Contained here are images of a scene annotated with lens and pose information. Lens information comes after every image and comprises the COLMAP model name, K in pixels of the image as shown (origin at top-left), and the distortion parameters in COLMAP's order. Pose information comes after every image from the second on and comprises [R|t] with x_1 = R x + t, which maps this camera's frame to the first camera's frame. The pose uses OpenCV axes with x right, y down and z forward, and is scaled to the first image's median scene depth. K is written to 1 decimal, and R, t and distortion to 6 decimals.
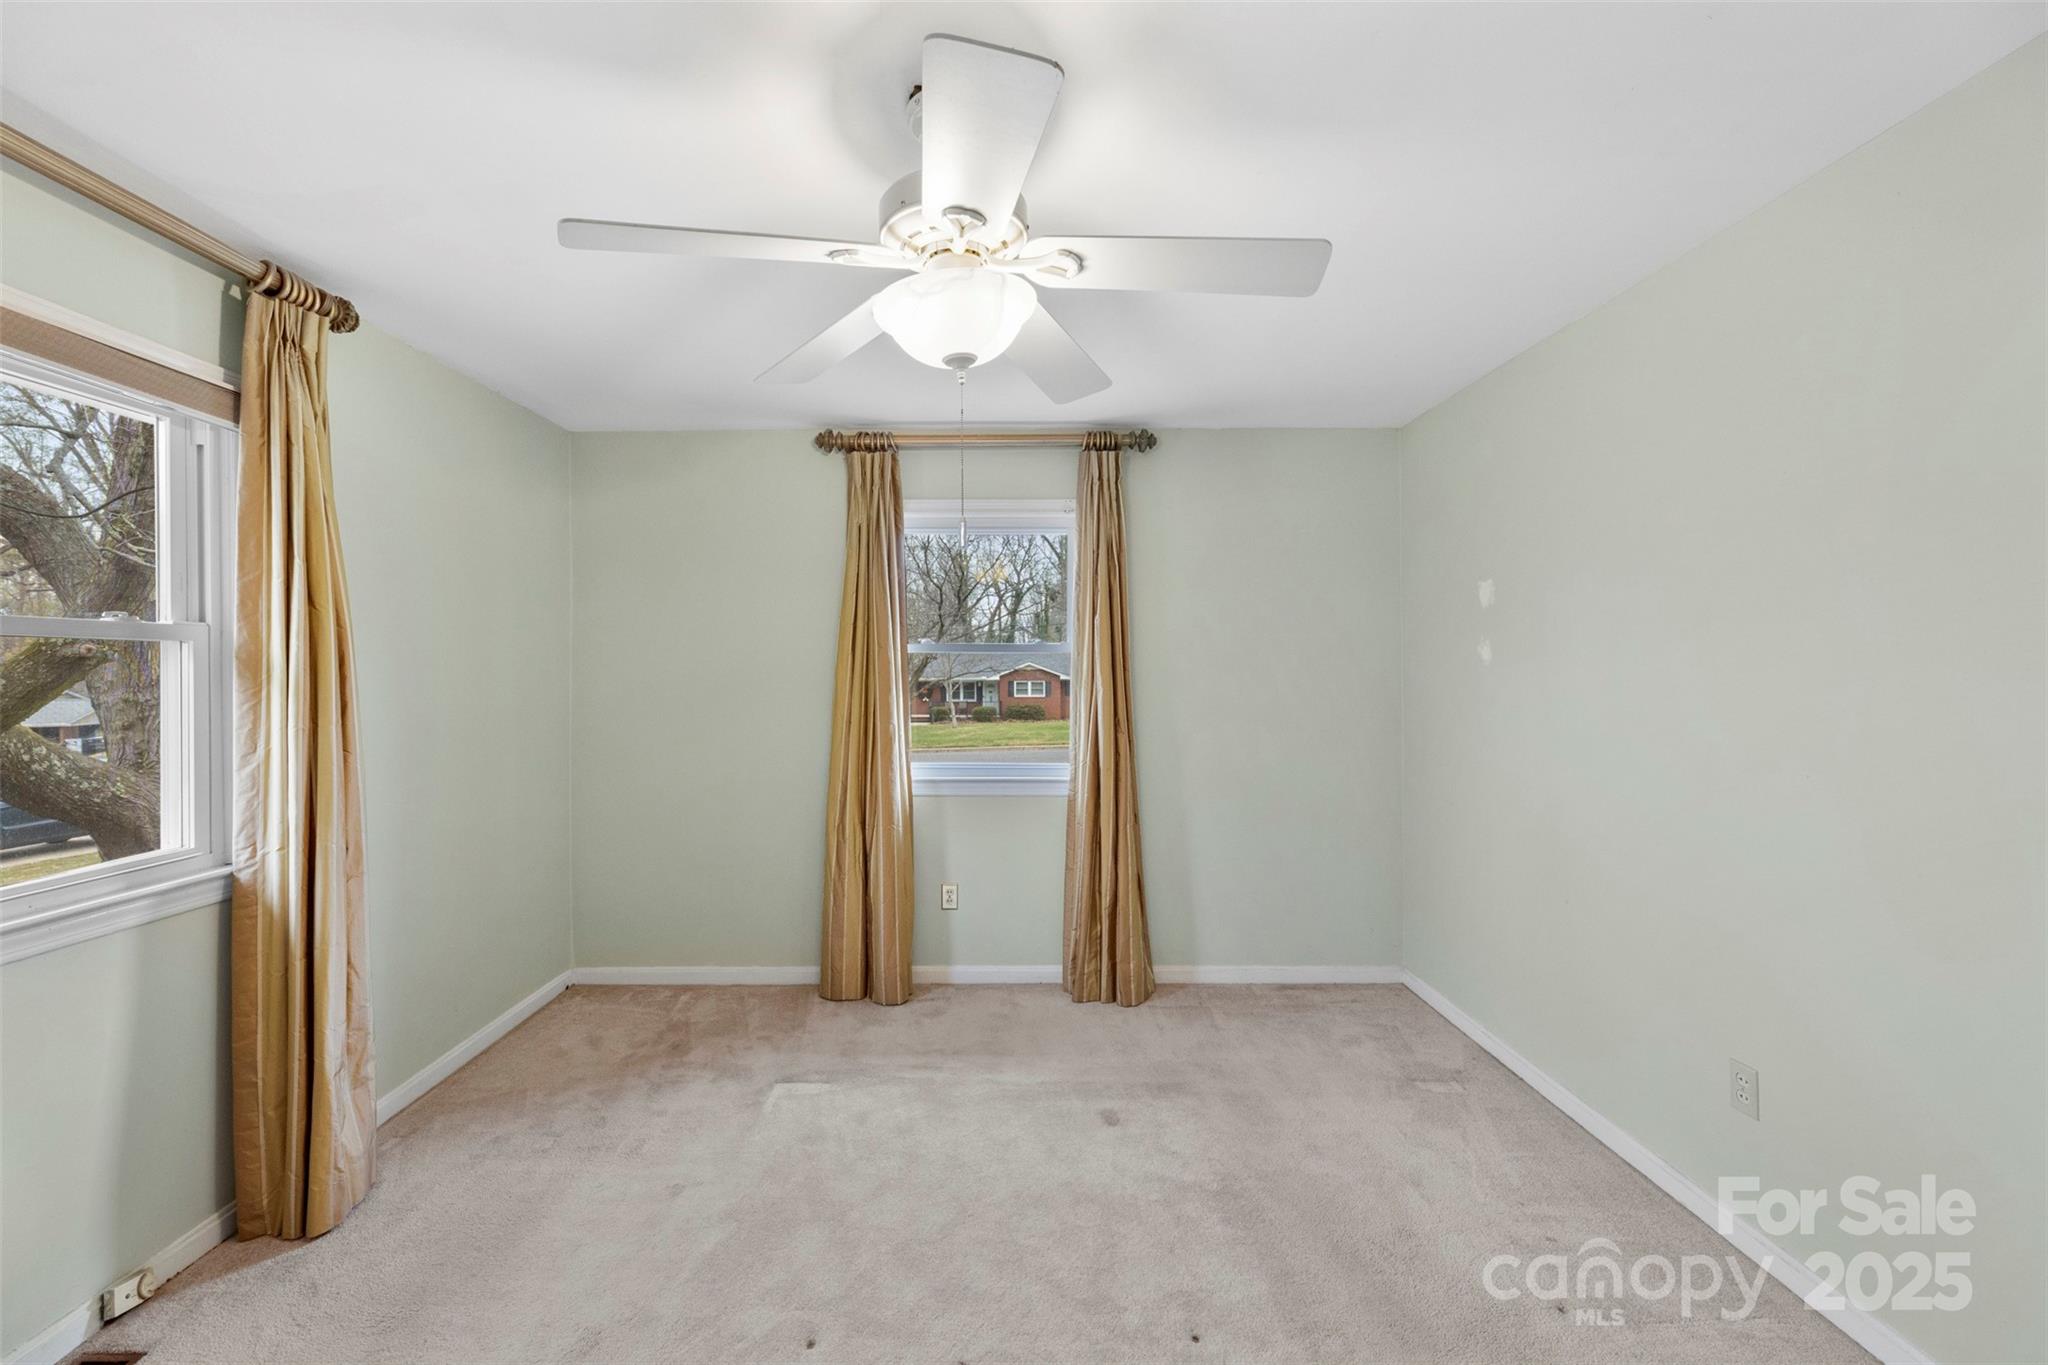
lens RADIAL K [[828.8, 0, 1018.4], [0, 828.8, 661.1], [0, 0, 1]] dist [-0.002102, -0.000167]
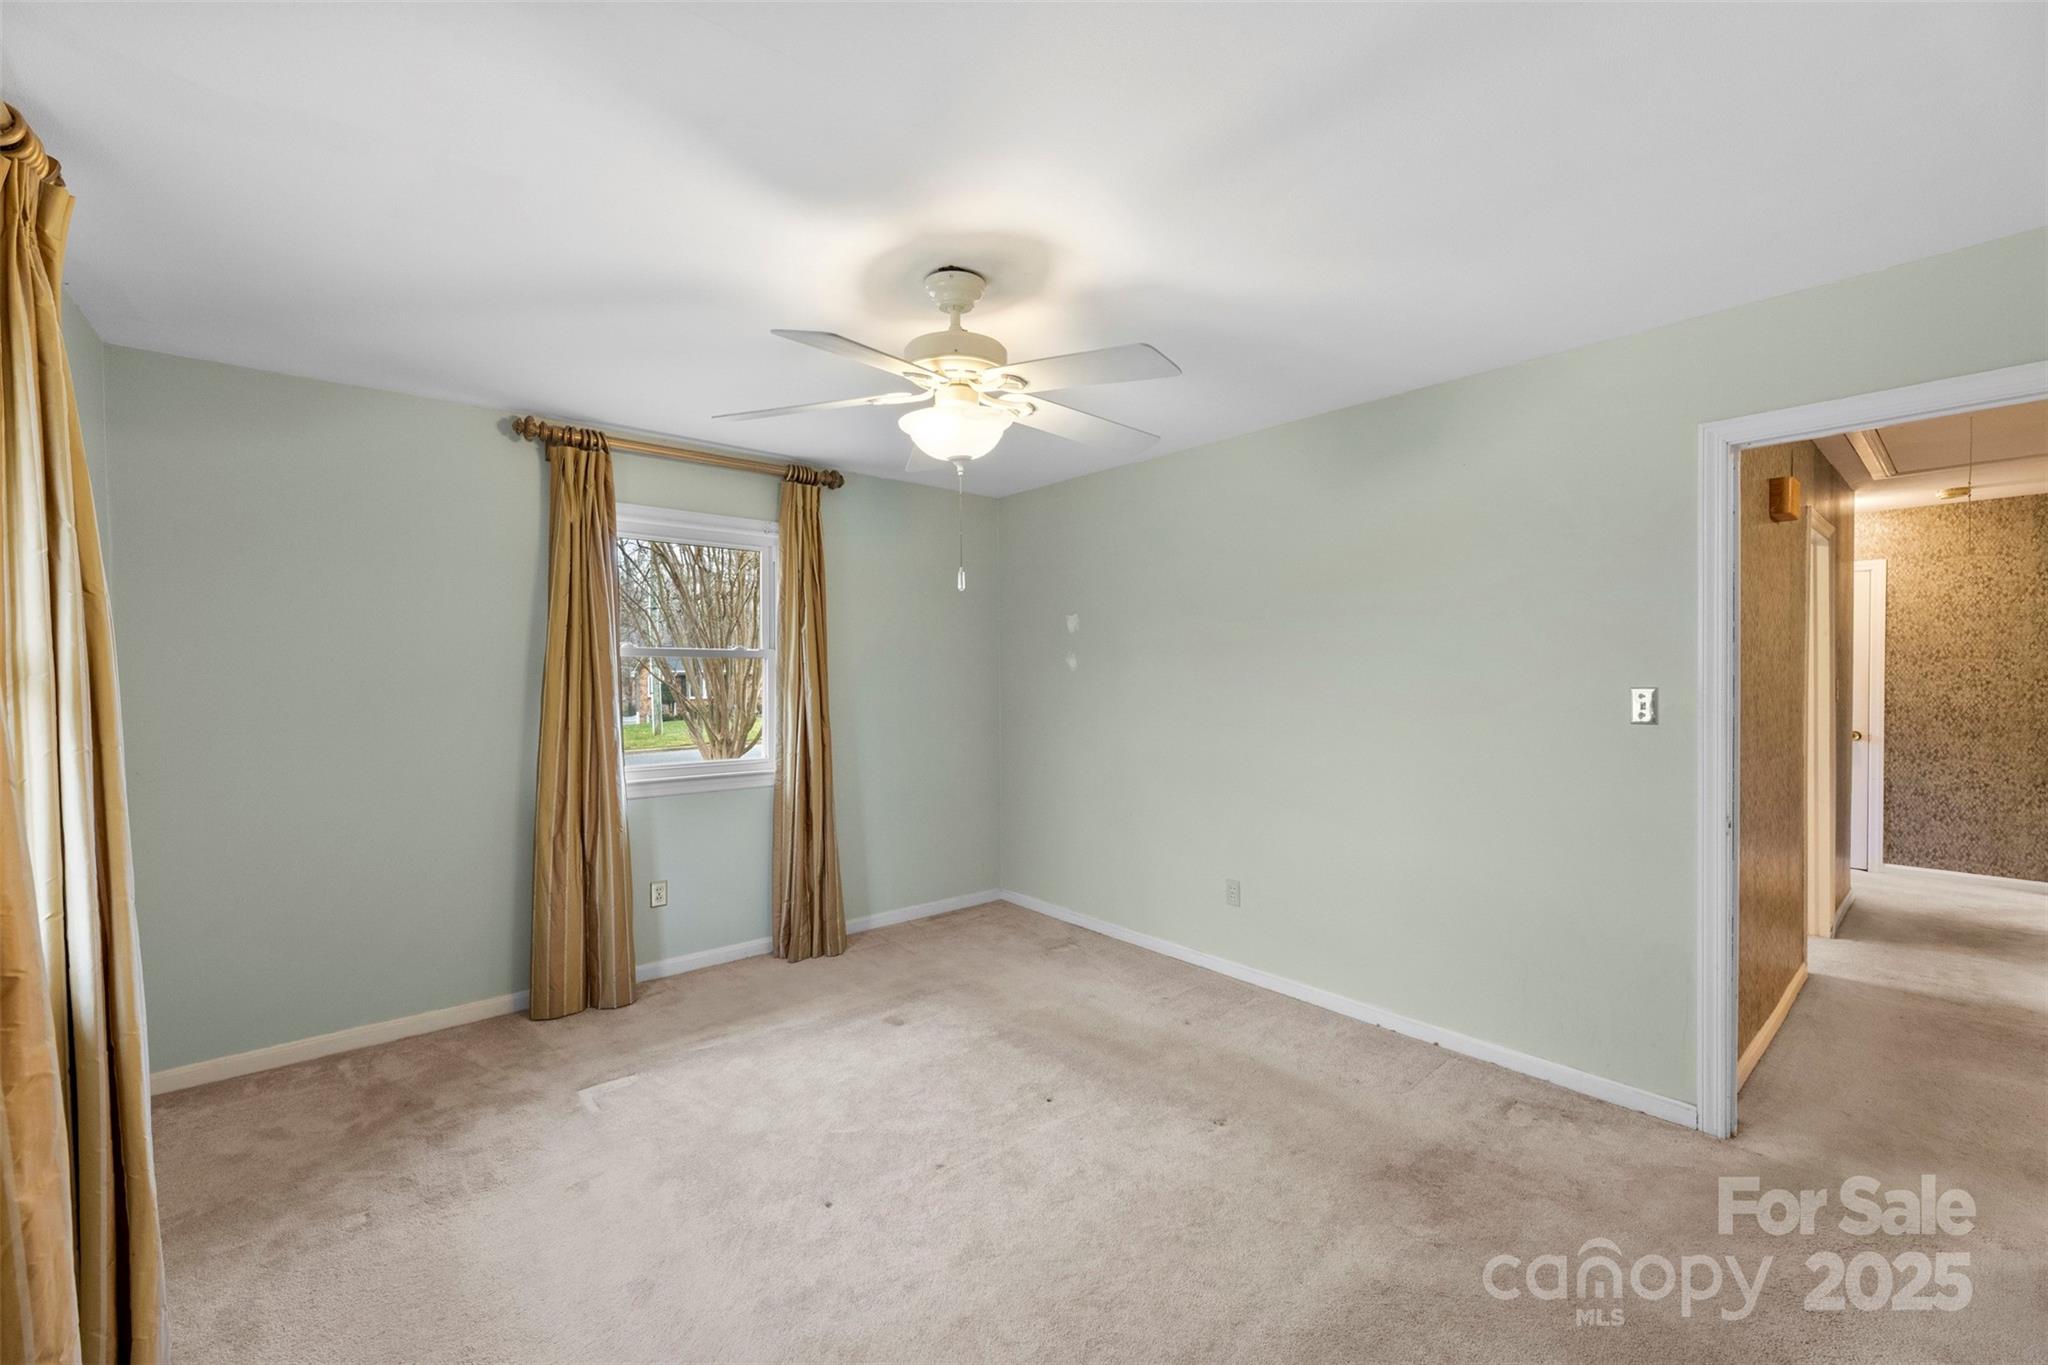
lens RADIAL K [[830.3, 0, 1017.4], [0, 830.3, 675.6], [0, 0, 1]] dist [0.001219, 0.000172]
pose [[0.759910, -0.001068, 0.650027, -0.429825], [-0.007002, 0.999927, 0.009828, -0.000619], [-0.649991, -0.012020, 0.759847, -0.073204]]
